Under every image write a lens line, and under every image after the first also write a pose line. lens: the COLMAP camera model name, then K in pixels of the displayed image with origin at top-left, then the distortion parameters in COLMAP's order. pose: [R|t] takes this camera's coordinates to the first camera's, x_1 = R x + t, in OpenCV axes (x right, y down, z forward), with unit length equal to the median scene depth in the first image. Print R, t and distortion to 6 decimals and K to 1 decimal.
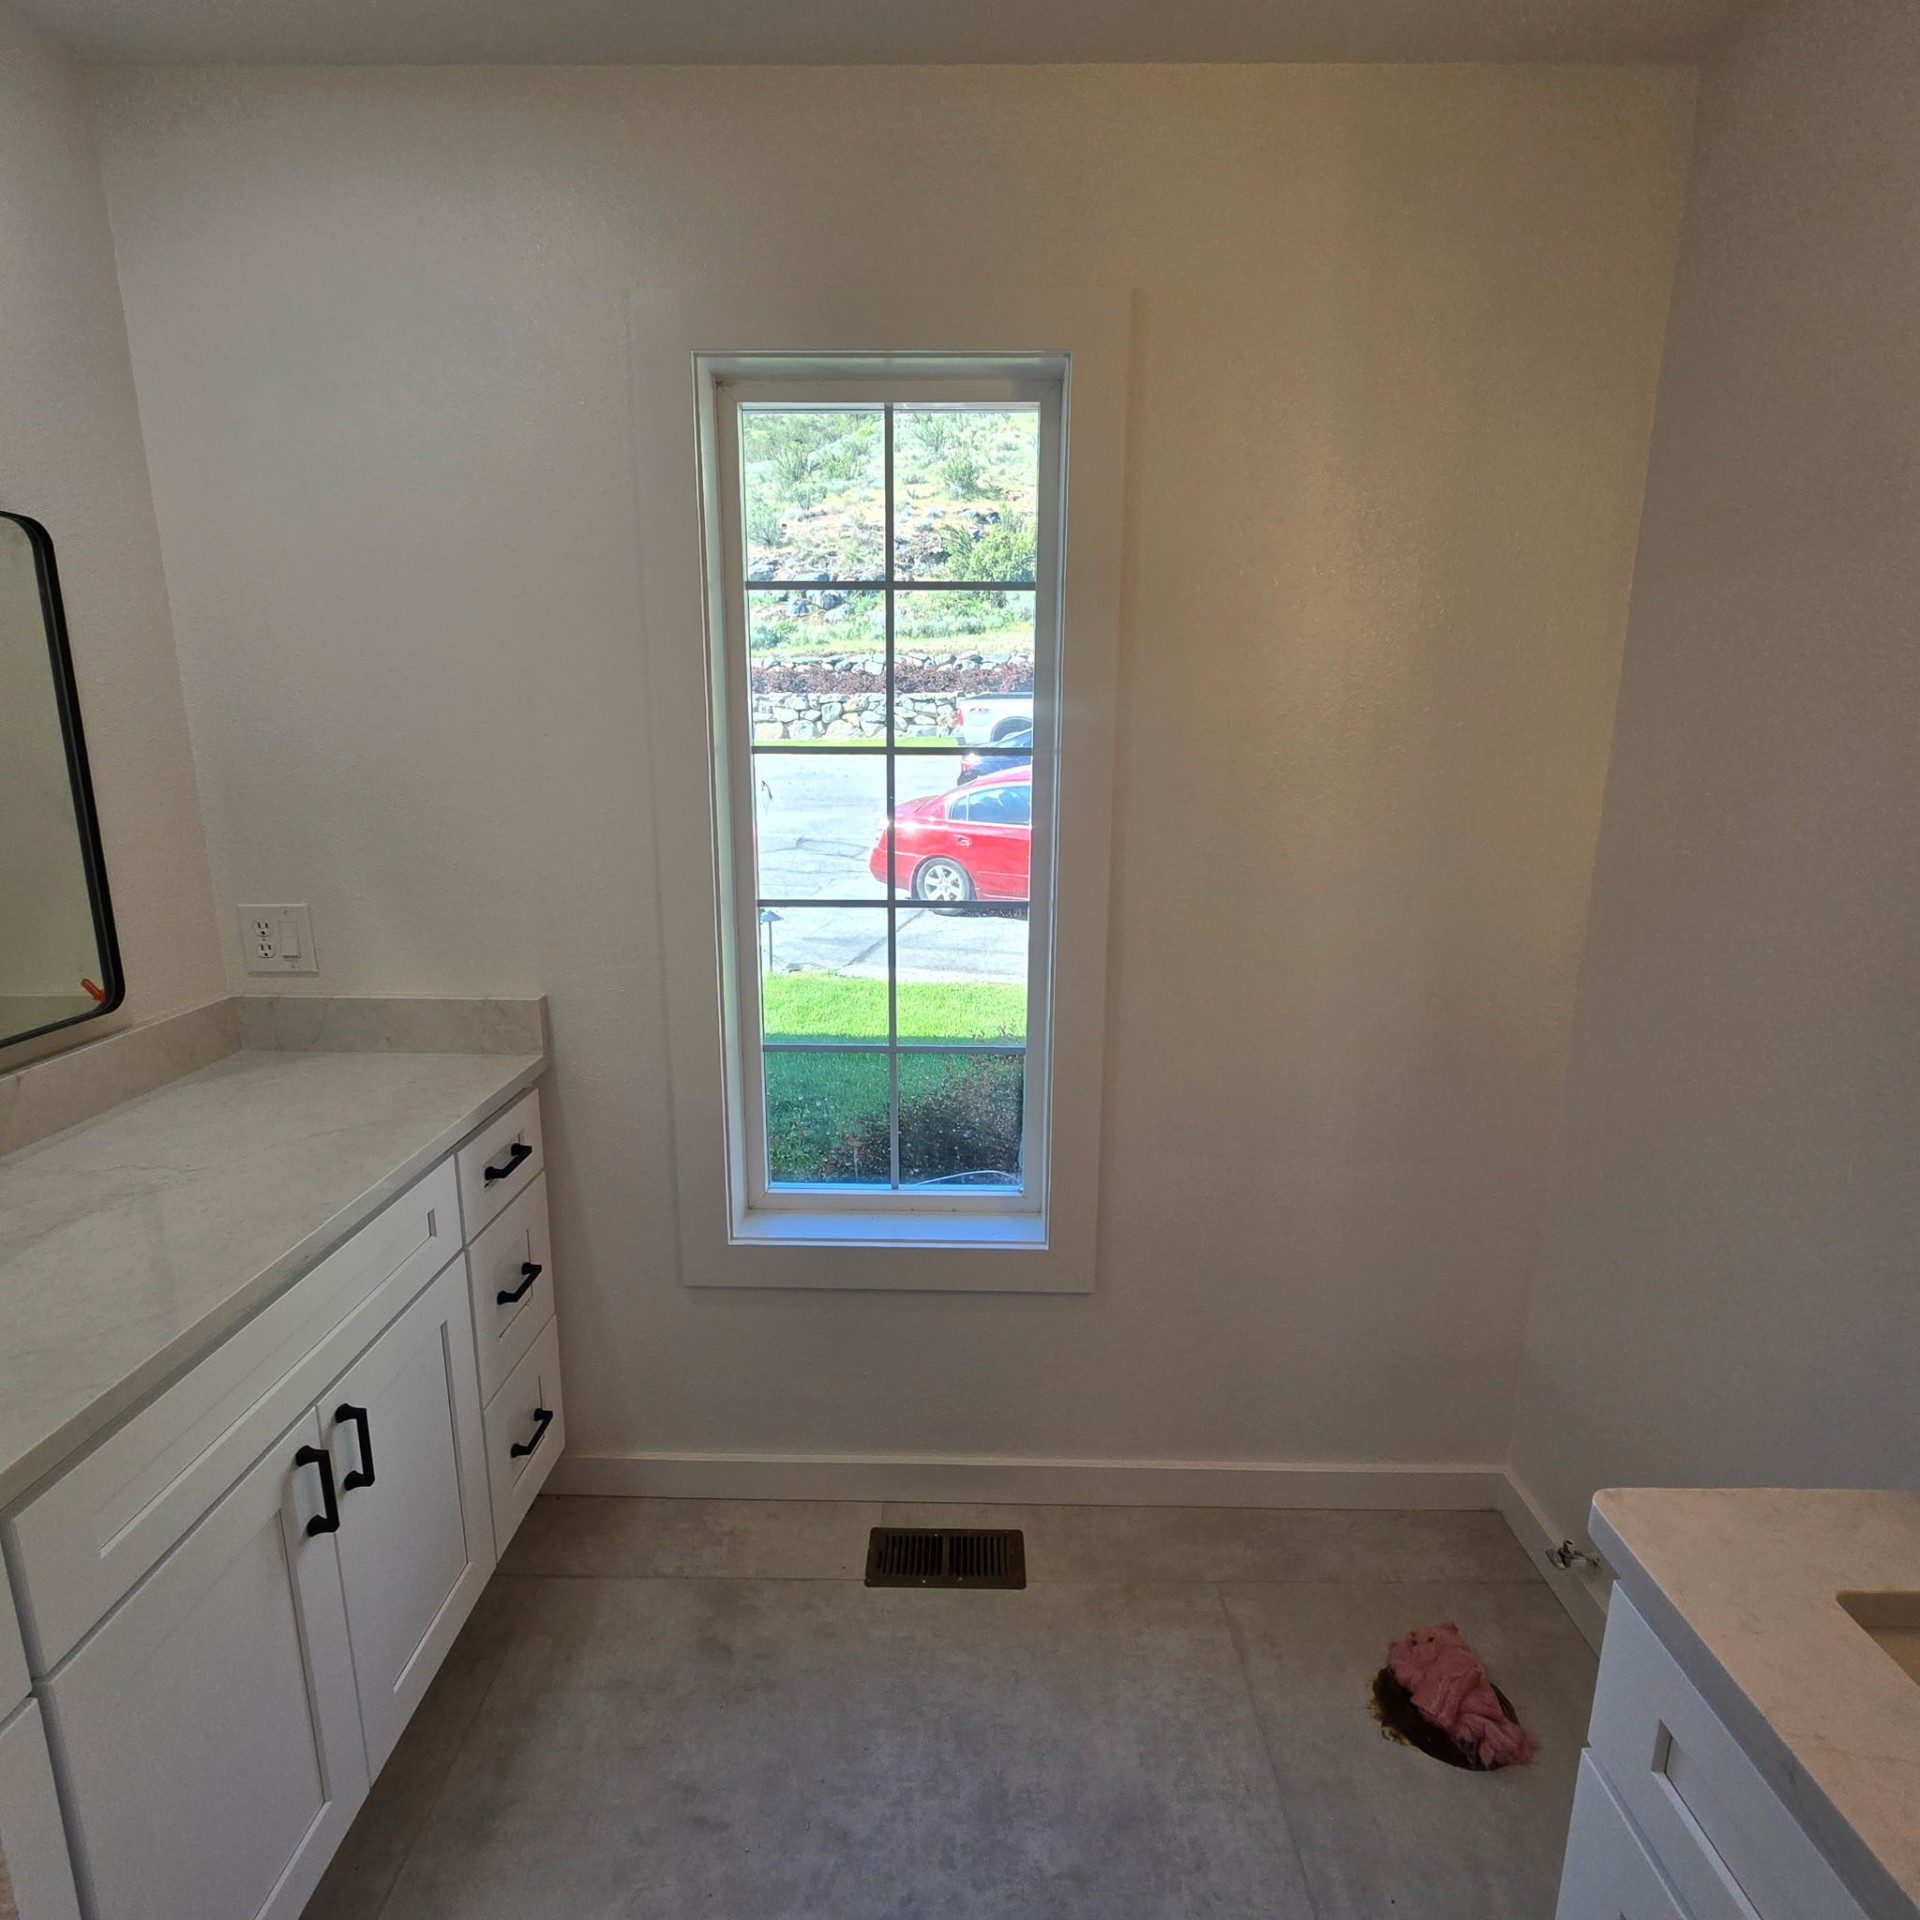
lens RADIAL K [[1100.2, 0, 963.3], [0, 1100.2, 978.6], [0, 0, 1]] dist [0.003269, 0.000869]
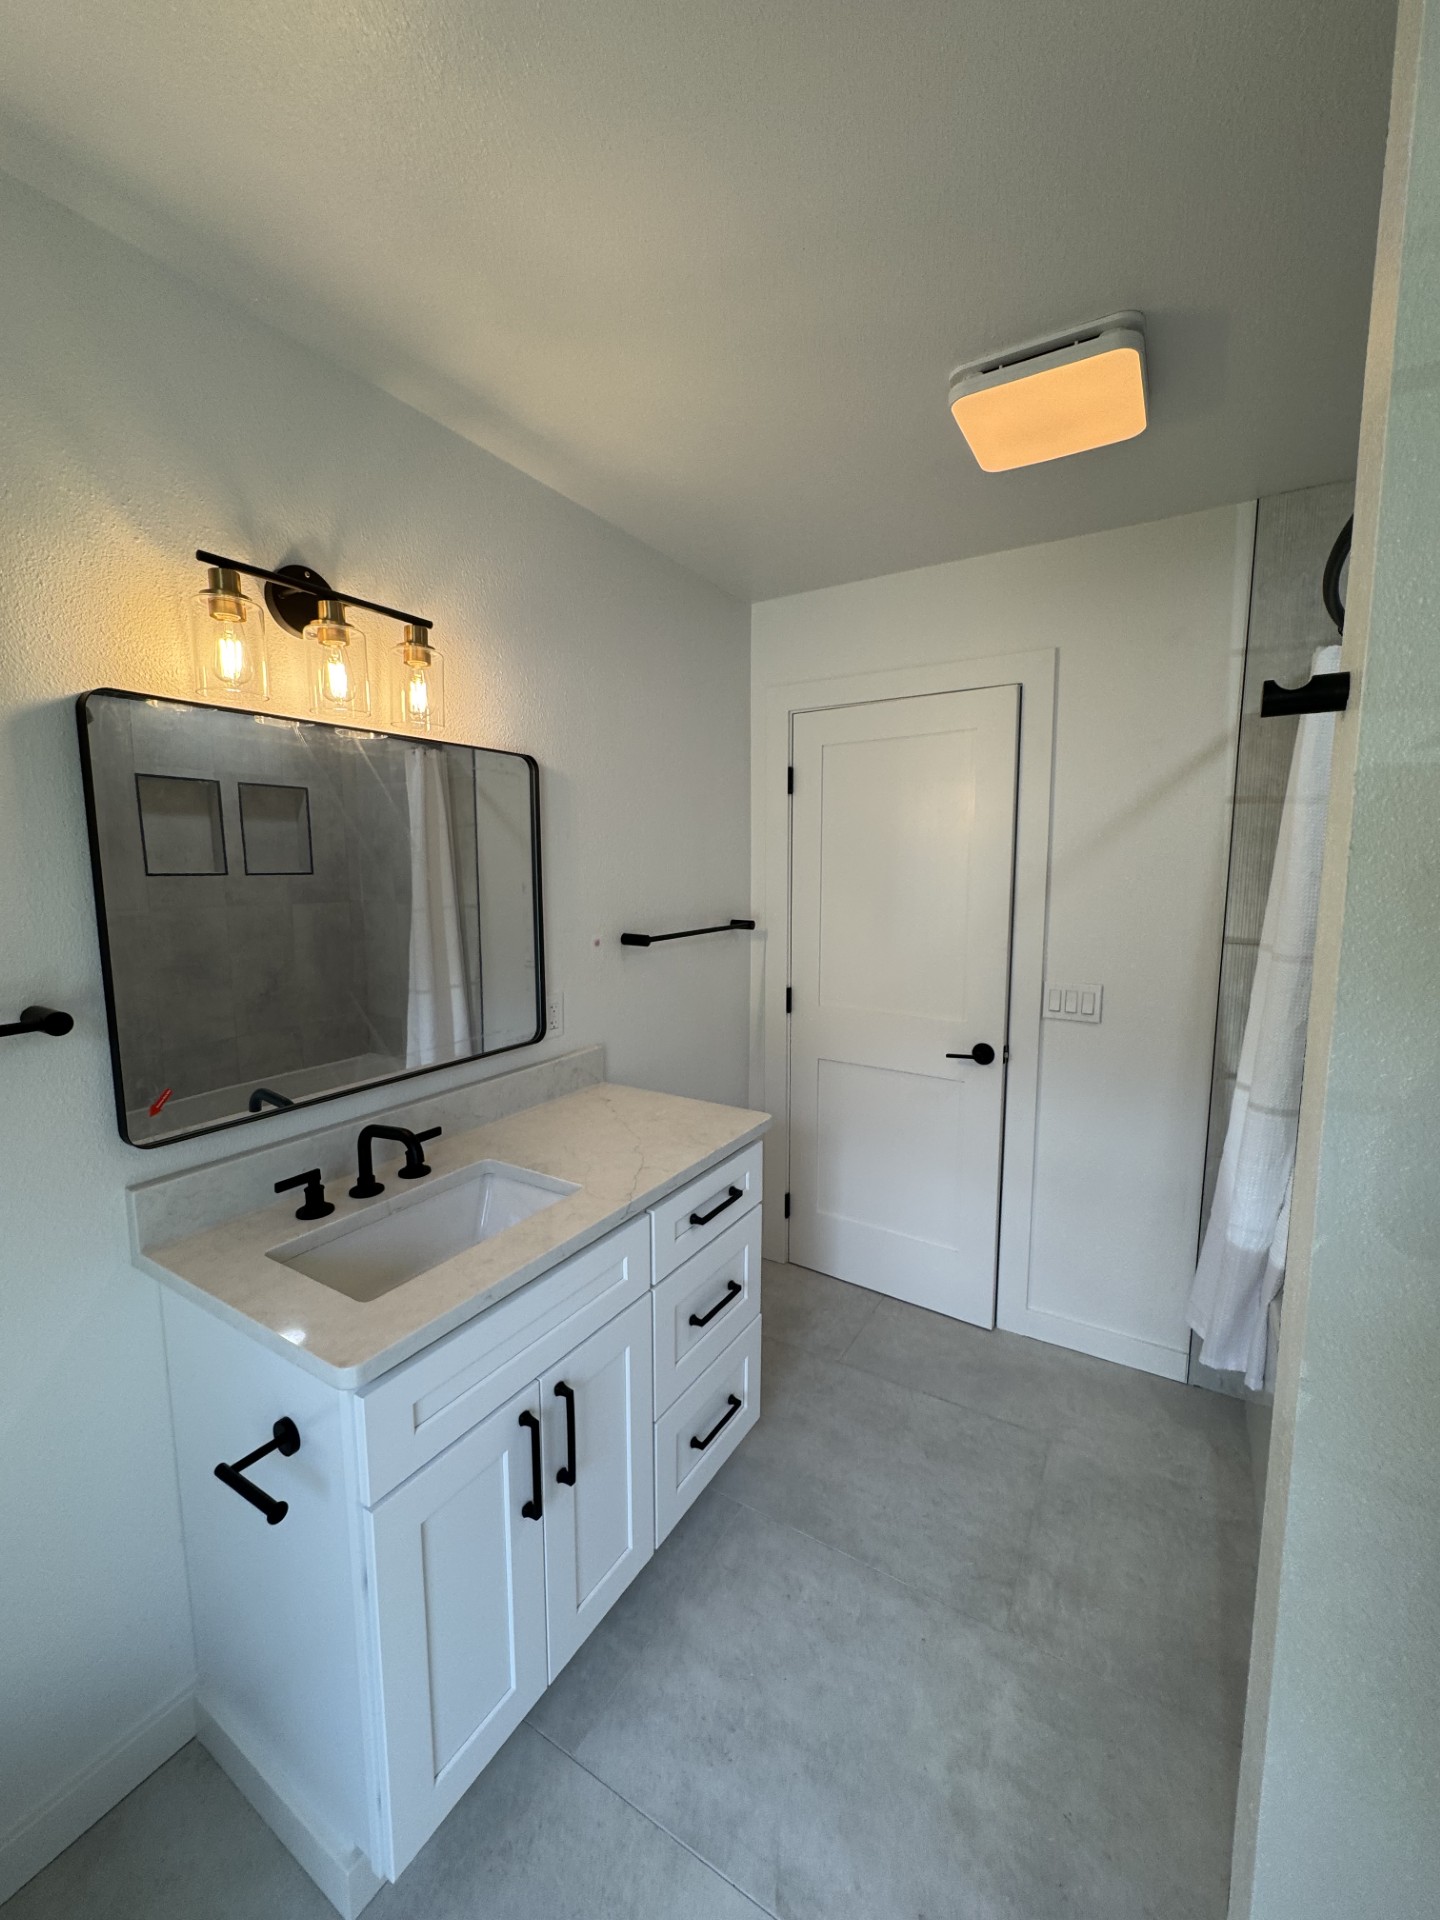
lens RADIAL K [[765.0, 0, 720.8], [0, 765.0, 953.5], [0, 0, 1]] dist [-0.006381, 0.000609]
pose [[0.861313, 0.057998, -0.504753, 0.028145], [-0.112058, 0.990684, -0.077382, -0.060510], [0.495563, 0.123212, 0.859789, 0.197316]]
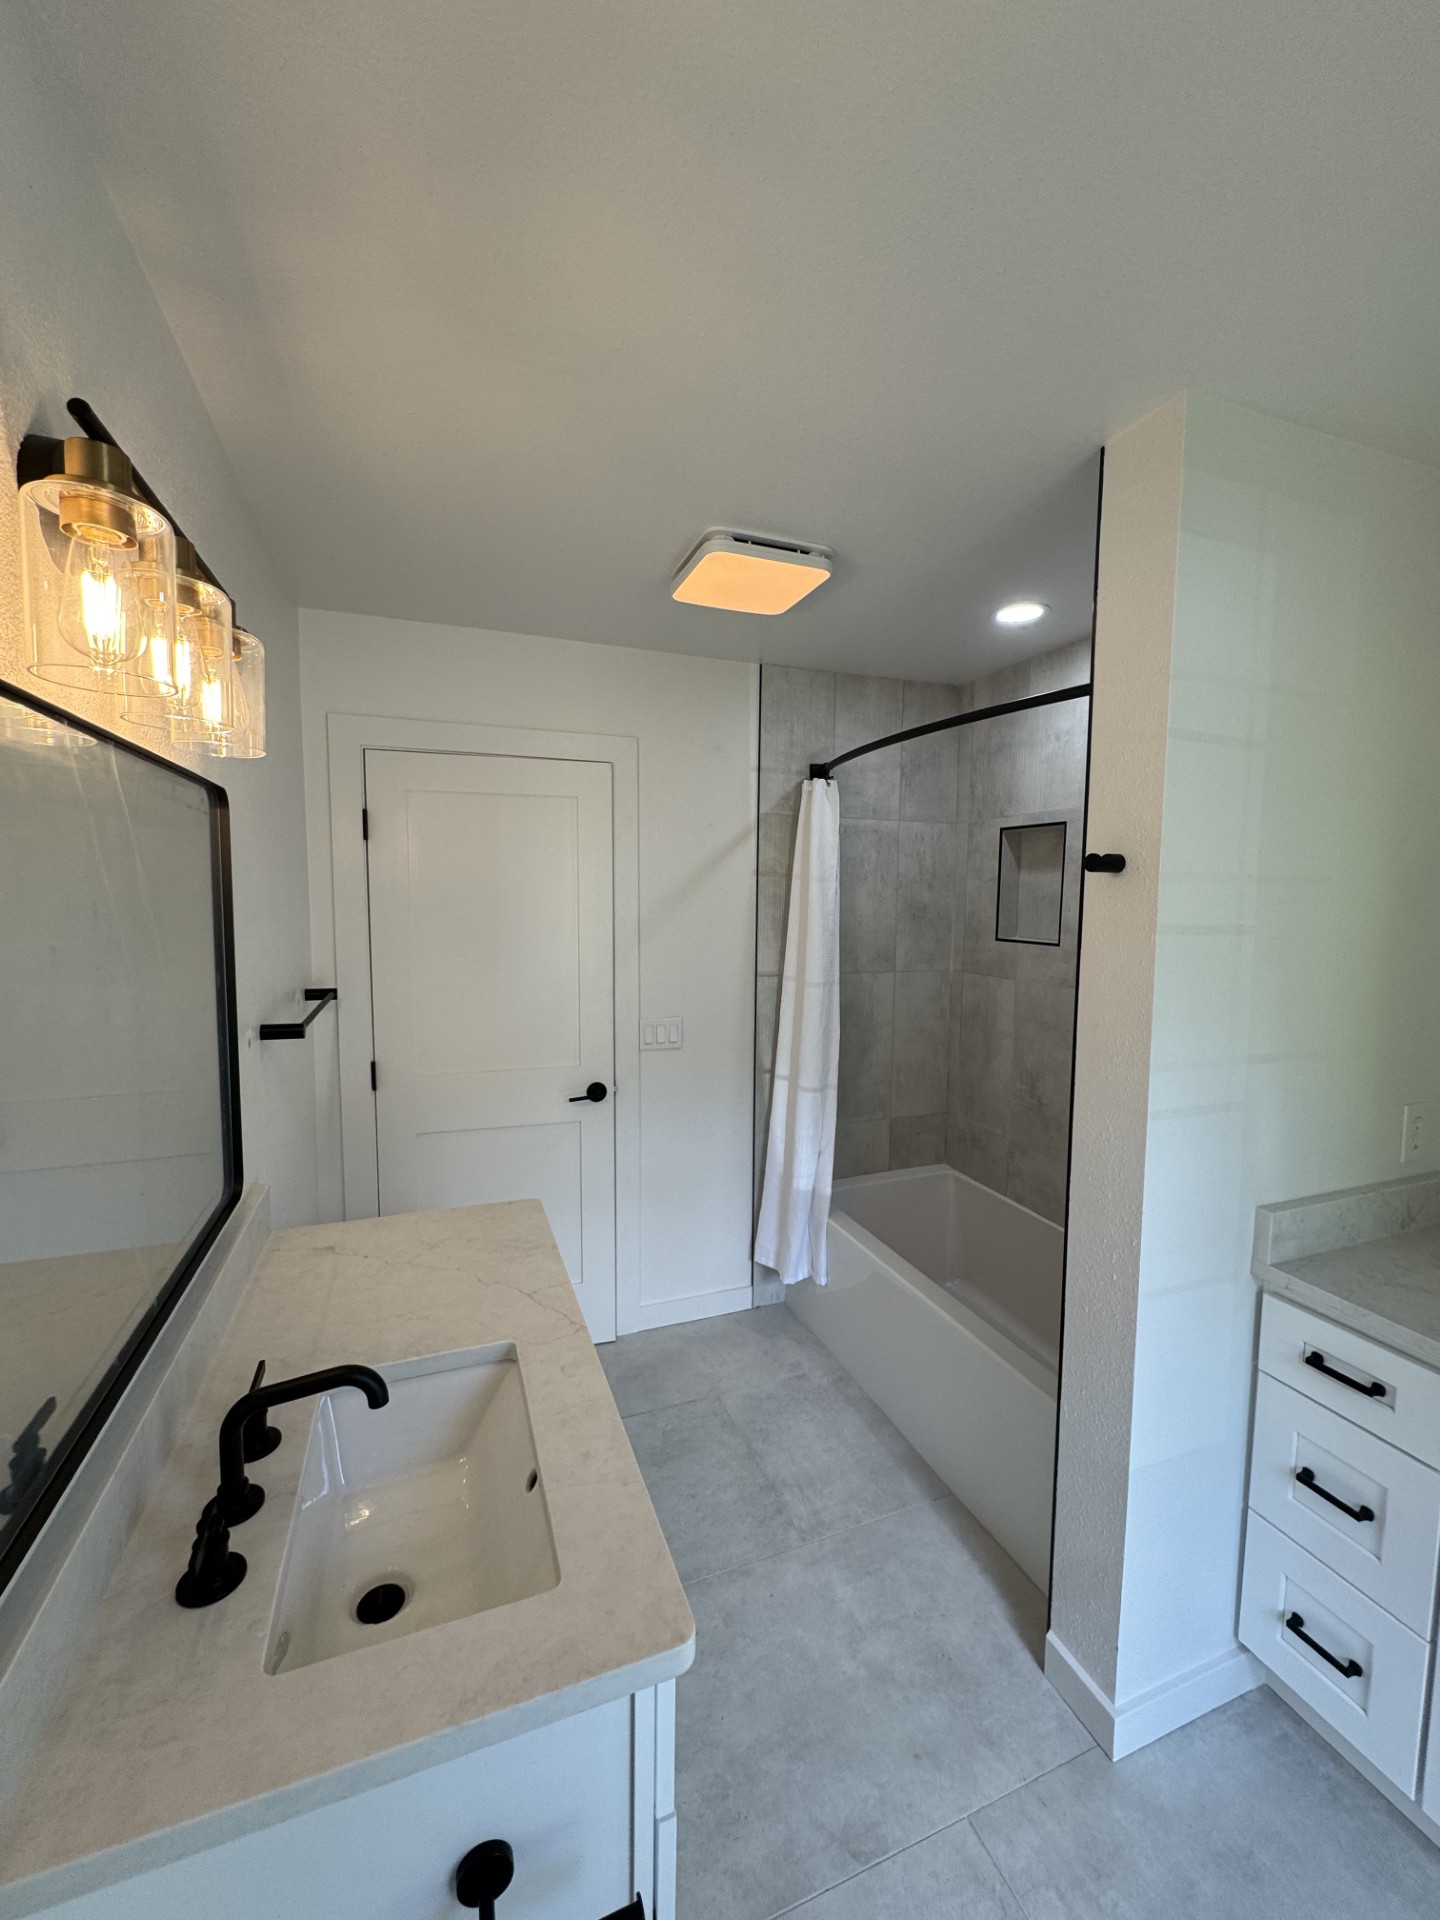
lens RADIAL K [[765.0, 0, 723.0], [0, 765.0, 951.8], [0, 0, 1]] dist [-0.006381, 0.000609]
pose [[0.927565, -0.020139, 0.373119, -0.598123], [0.073440, 0.988896, -0.129197, -0.102560], [-0.366374, 0.147241, 0.918744, 0.114742]]
